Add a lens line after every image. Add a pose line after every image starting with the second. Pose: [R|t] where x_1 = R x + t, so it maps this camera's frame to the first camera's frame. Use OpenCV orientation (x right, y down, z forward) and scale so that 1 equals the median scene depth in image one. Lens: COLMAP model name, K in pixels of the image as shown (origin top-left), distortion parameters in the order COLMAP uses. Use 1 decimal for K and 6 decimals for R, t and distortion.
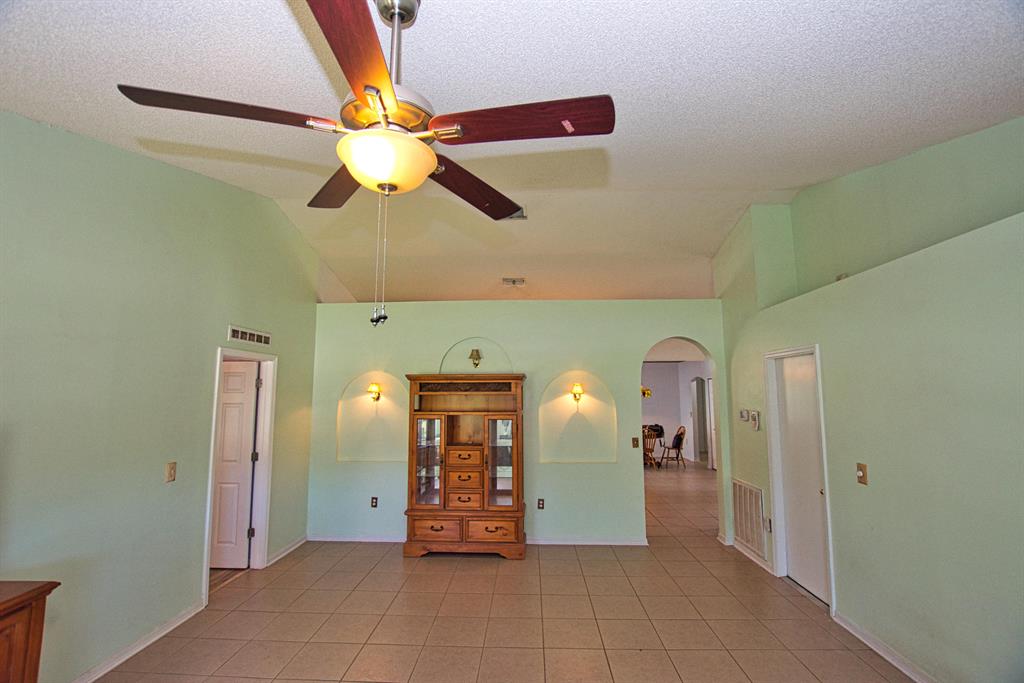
lens RADIAL K [[450.1, 0, 511.8], [0, 450.1, 340.0], [0, 0, 1]] dist [-0.032845, 0.004944]
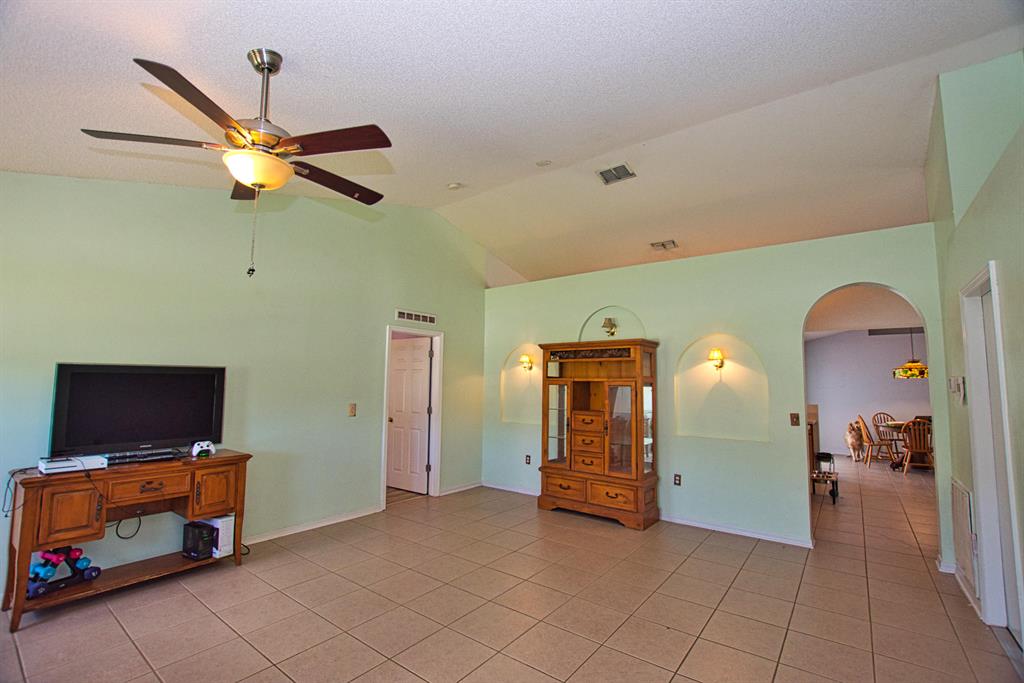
lens RADIAL K [[450.1, 0, 509.4], [0, 450.1, 340.6], [0, 0, 1]] dist [-0.032845, 0.004944]
pose [[0.816417, -0.040661, -0.576030, 0.347286], [0.053267, 0.998568, 0.005009, 0.060752], [0.575001, -0.034773, 0.817413, 0.063421]]
